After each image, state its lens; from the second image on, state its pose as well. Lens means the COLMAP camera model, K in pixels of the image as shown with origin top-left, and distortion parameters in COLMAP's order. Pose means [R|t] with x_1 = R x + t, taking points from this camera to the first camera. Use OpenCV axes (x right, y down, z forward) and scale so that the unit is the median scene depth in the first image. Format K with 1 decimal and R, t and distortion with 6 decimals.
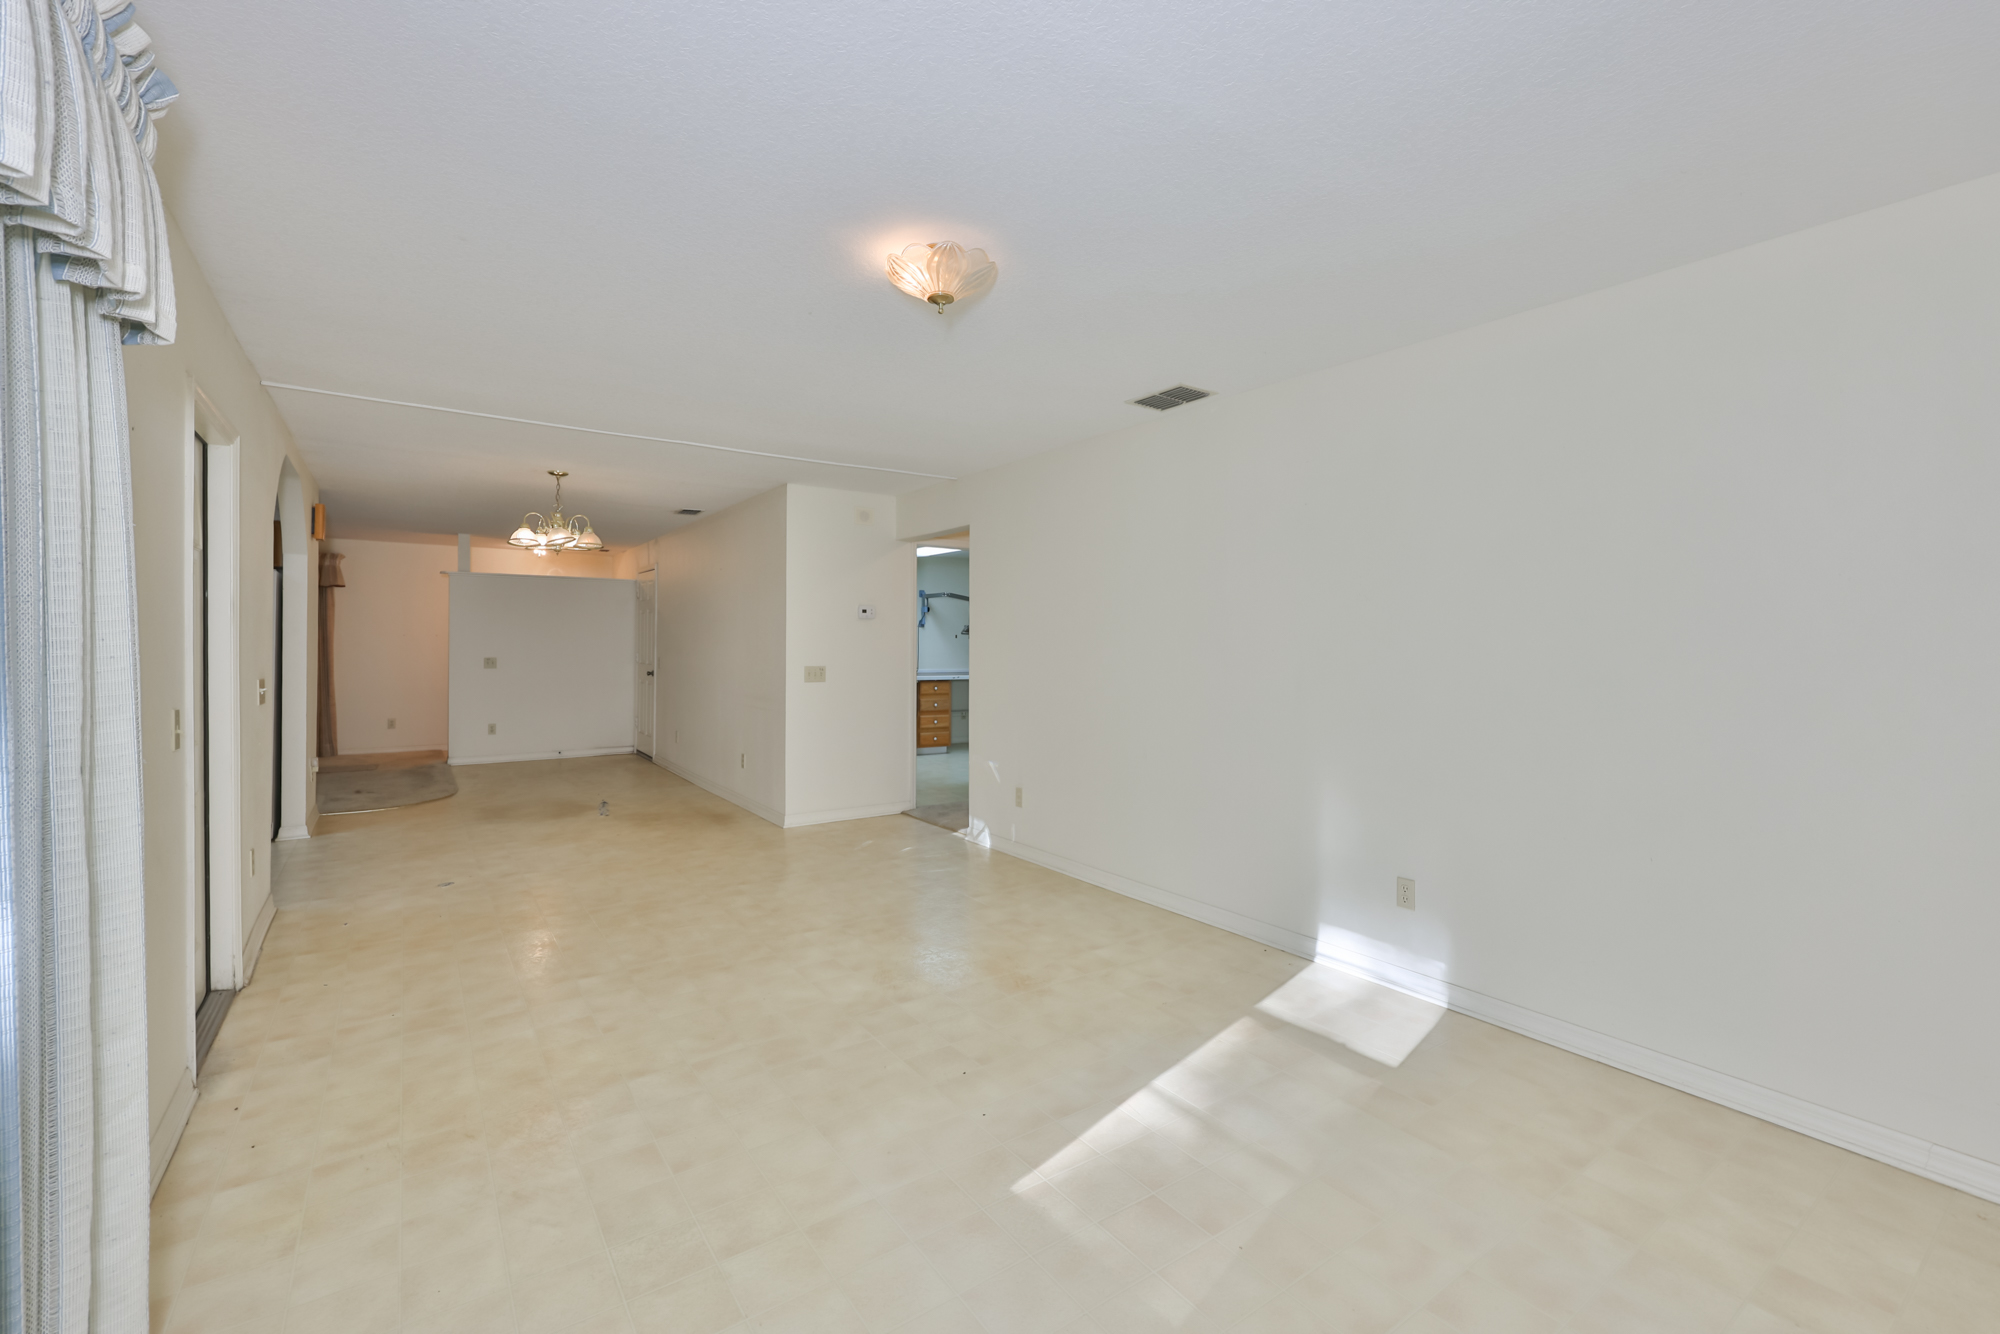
lens RADIAL K [[857.1, 0, 1011.0], [0, 857.1, 656.8], [0, 0, 1]] dist [-0.002921, 0.001500]
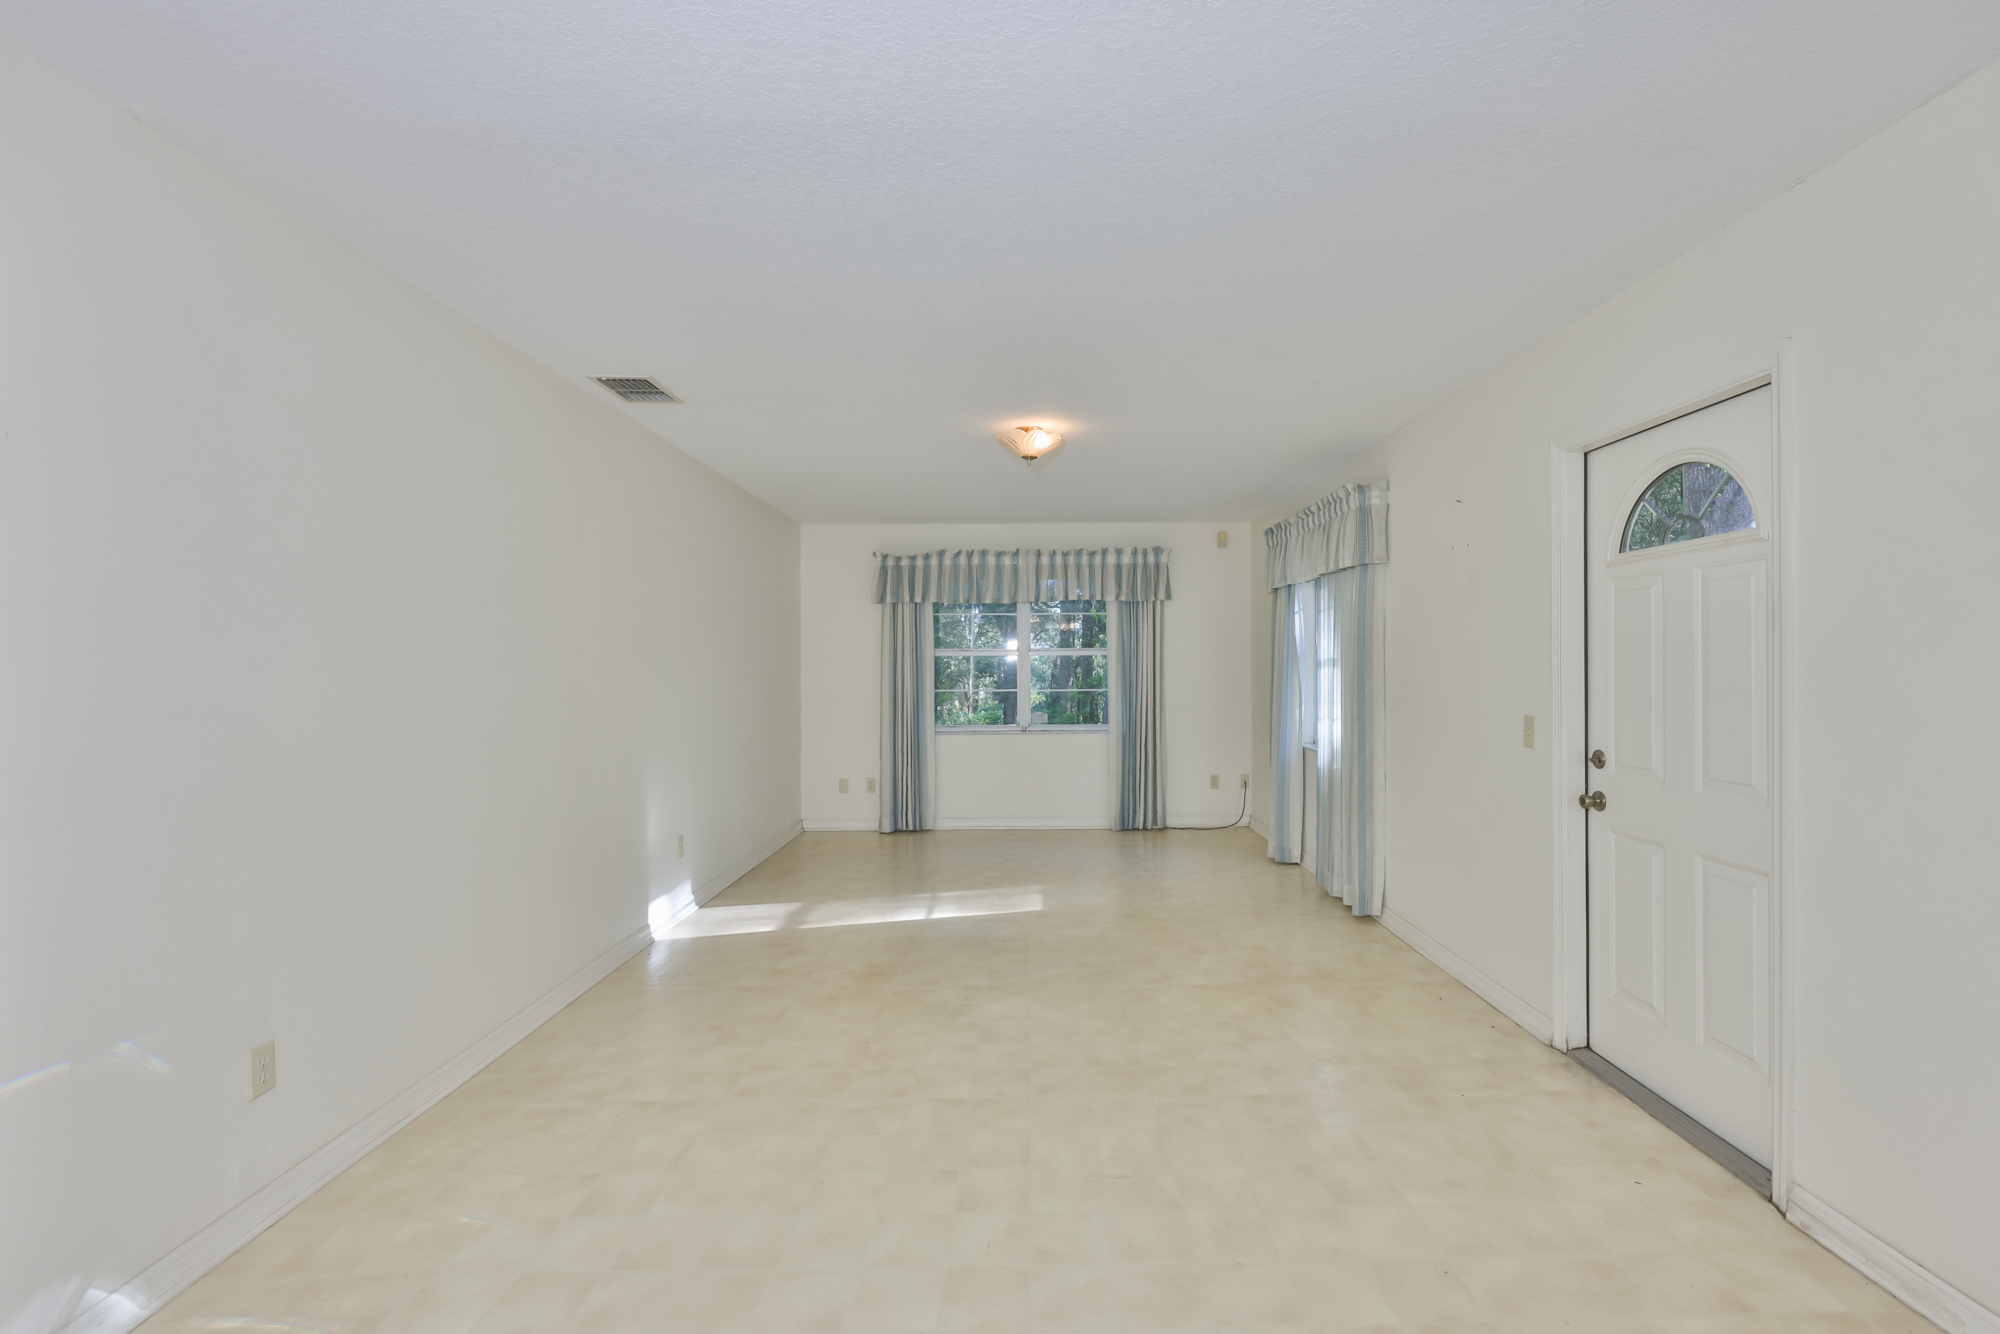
lens RADIAL K [[857.1, 0, 1054.3], [0, 857.1, 663.5], [0, 0, 1]] dist [-0.002921, 0.001500]
pose [[-0.830196, 0.000167, 0.557472, -0.696525], [0.010293, 0.999834, 0.015028, -0.026603], [-0.557377, 0.018215, -0.830060, 1.565854]]
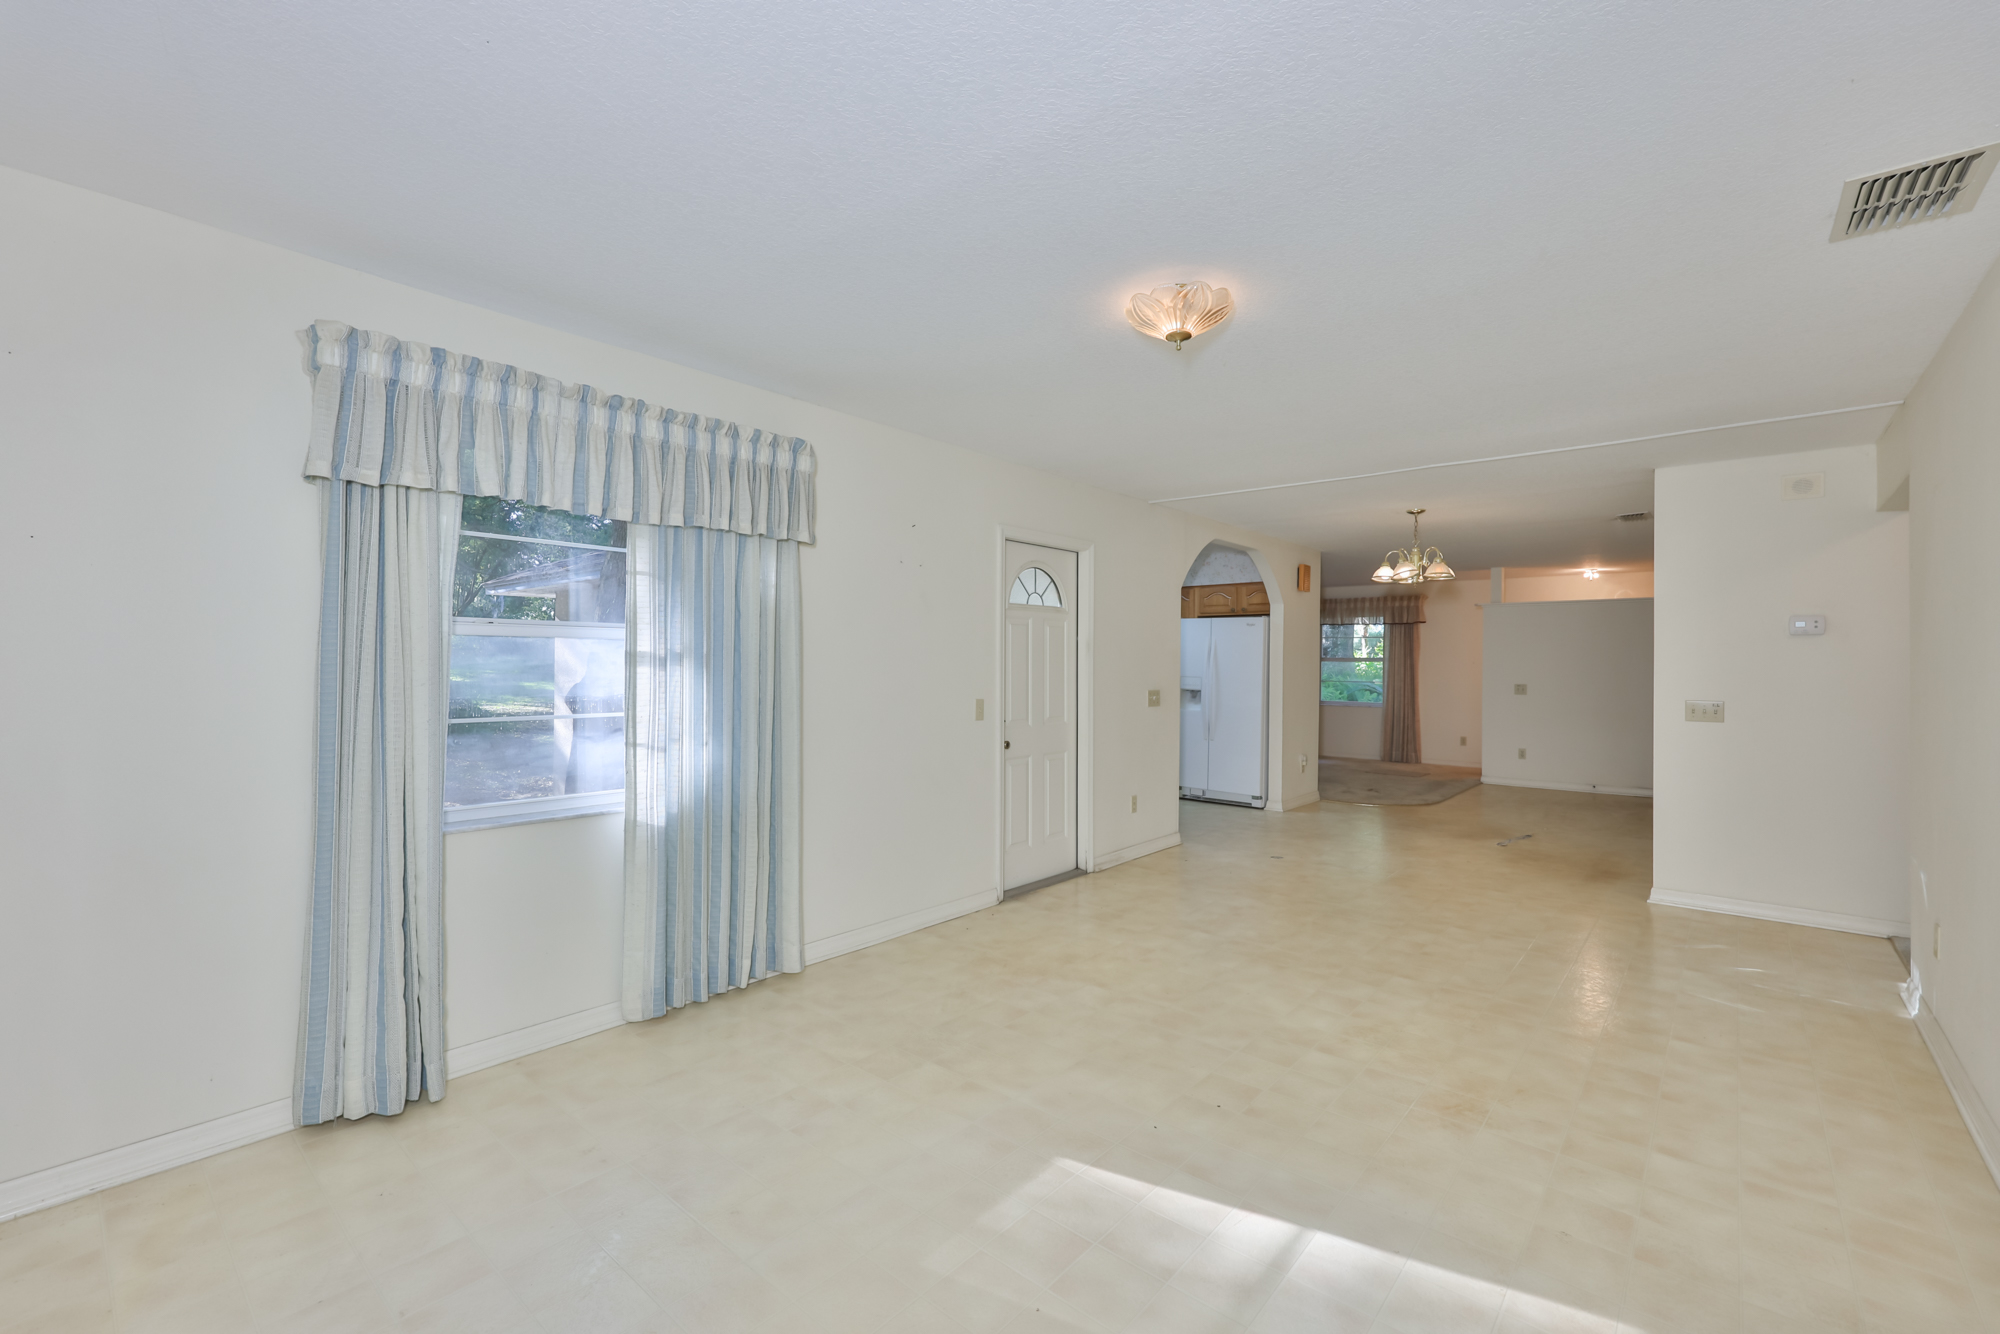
lens RADIAL K [[857.1, 0, 997.9], [0, 857.1, 644.6], [0, 0, 1]] dist [-0.002921, 0.001500]
pose [[0.233795, -0.023095, -0.972012, 0.595314], [-0.024296, 0.999267, -0.029586, -0.001911], [0.971982, 0.030533, 0.233063, 0.361431]]
